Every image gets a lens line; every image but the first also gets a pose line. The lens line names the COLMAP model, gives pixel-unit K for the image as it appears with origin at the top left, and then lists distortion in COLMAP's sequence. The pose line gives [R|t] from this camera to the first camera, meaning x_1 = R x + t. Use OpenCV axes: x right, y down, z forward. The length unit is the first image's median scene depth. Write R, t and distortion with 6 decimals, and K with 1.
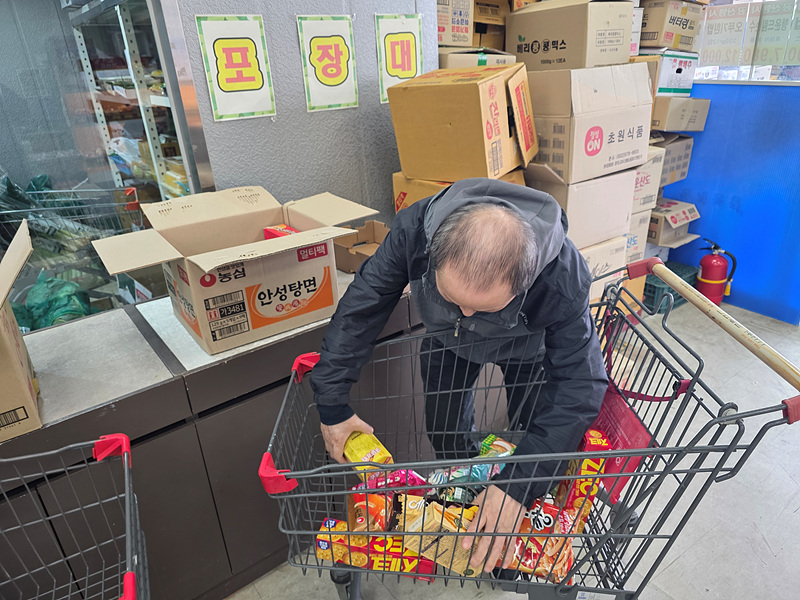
lens RADIAL K [[531.0, 0, 400.0], [0, 531.0, 300.0], [0, 0, 1]] dist [-0.005608, -0.031926]
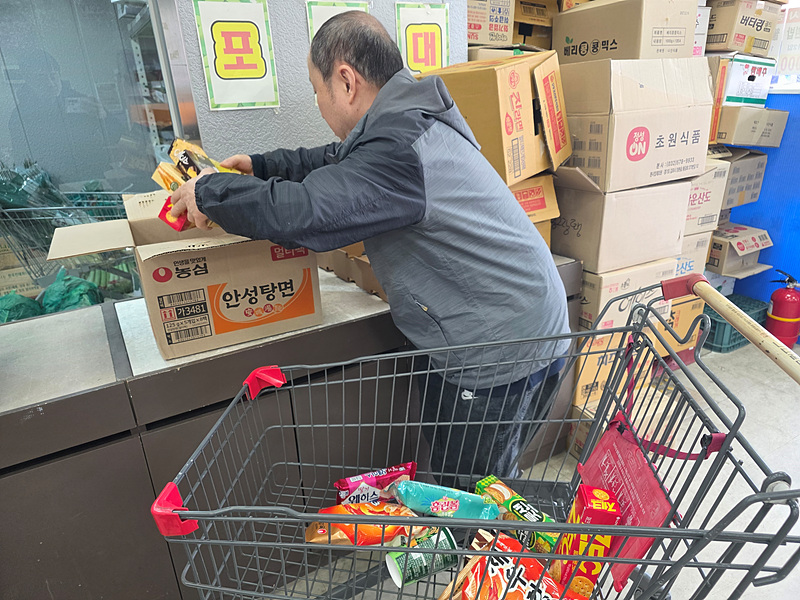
lens RADIAL K [[530.9, 0, 400.0], [0, 530.9, 300.0], [0, 0, 1]] dist [0.004350, -0.031010]
pose [[0.992537, 0.054832, -0.108923, 0.097783], [-0.059984, 0.997203, -0.044596, 0.015829], [0.106174, 0.050796, 0.993049, 0.126455]]
